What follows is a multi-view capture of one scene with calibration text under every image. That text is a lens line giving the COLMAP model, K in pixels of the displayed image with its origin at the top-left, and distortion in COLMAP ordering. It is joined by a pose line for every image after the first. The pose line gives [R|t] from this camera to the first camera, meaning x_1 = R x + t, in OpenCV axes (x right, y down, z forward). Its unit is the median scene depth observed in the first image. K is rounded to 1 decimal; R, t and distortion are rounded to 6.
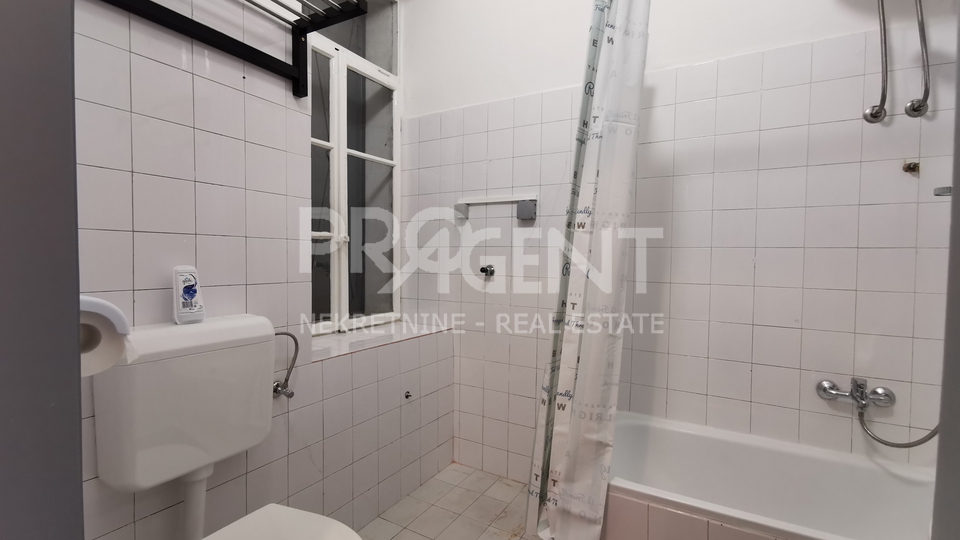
lens RADIAL K [[443.9, 0, 475.0], [0, 443.9, 270.5], [0, 0, 1]] dist [0.016244, -0.015146]
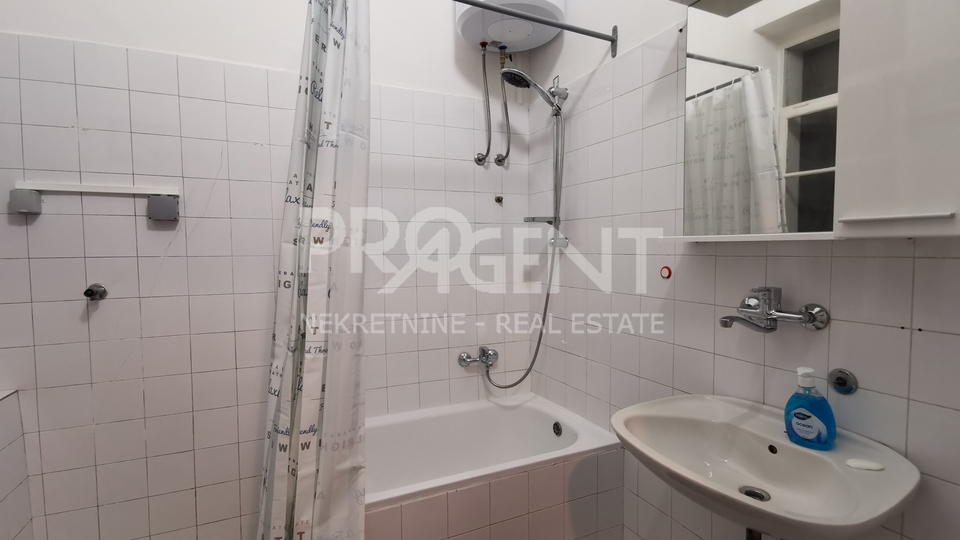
lens RADIAL K [[443.9, 0, 475.0], [0, 443.9, 270.5], [0, 0, 1]] dist [0.016244, -0.015146]
pose [[0.579468, -0.058530, 0.812890, -0.297607], [0.041280, 0.998245, 0.042450, -0.062516], [-0.813949, 0.008957, 0.580868, 0.207530]]
